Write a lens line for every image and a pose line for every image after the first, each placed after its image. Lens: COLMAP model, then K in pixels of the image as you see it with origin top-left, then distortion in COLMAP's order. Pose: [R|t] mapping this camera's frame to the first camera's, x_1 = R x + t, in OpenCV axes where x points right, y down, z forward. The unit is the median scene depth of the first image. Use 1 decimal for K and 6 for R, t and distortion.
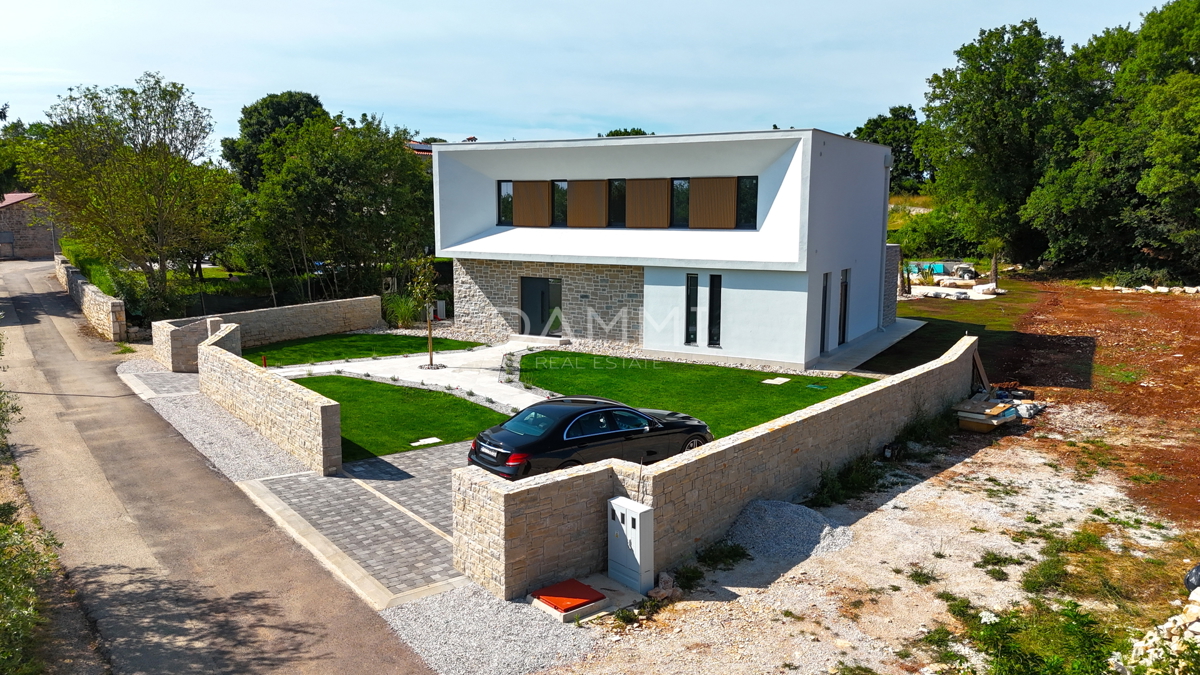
lens RADIAL K [[882.6, 0, 600.0], [0, 882.6, 337.5], [0, 0, 1]] dist [0.073118, -0.076152]
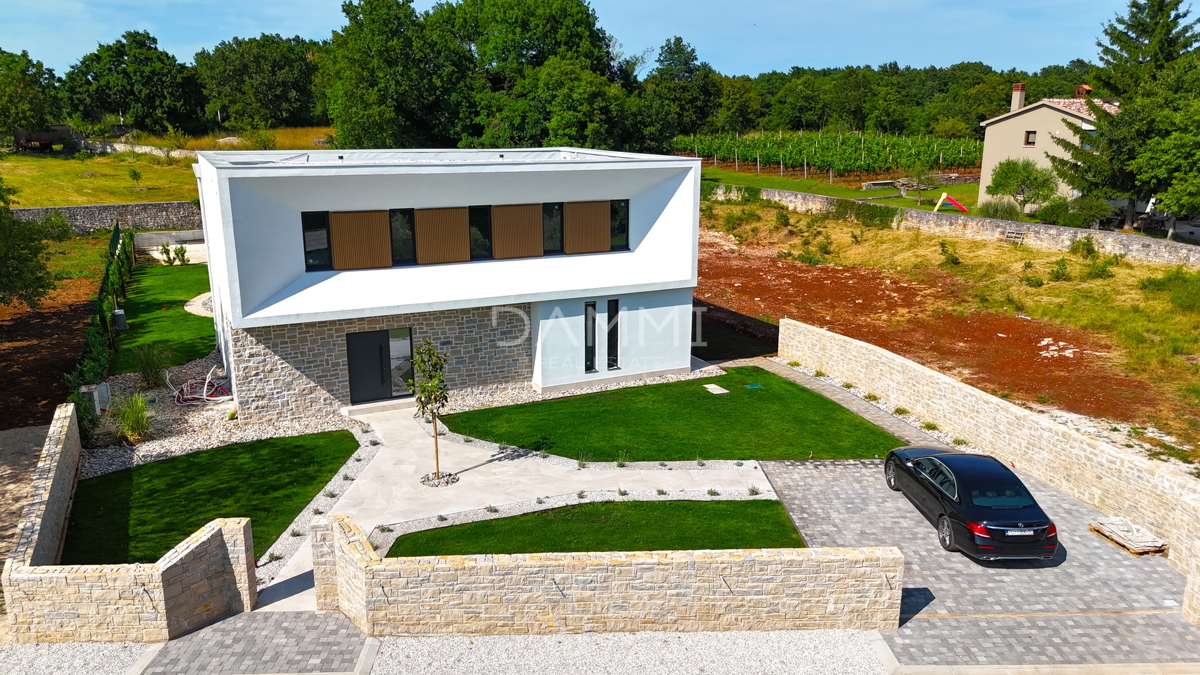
lens RADIAL K [[882.6, 0, 600.0], [0, 882.6, 337.5], [0, 0, 1]] dist [0.073118, -0.076152]
pose [[0.565474, -0.200785, 0.799953, -0.685274], [0.120920, 0.979617, 0.160404, -0.190156], [-0.815854, 0.006026, 0.578227, 0.426789]]
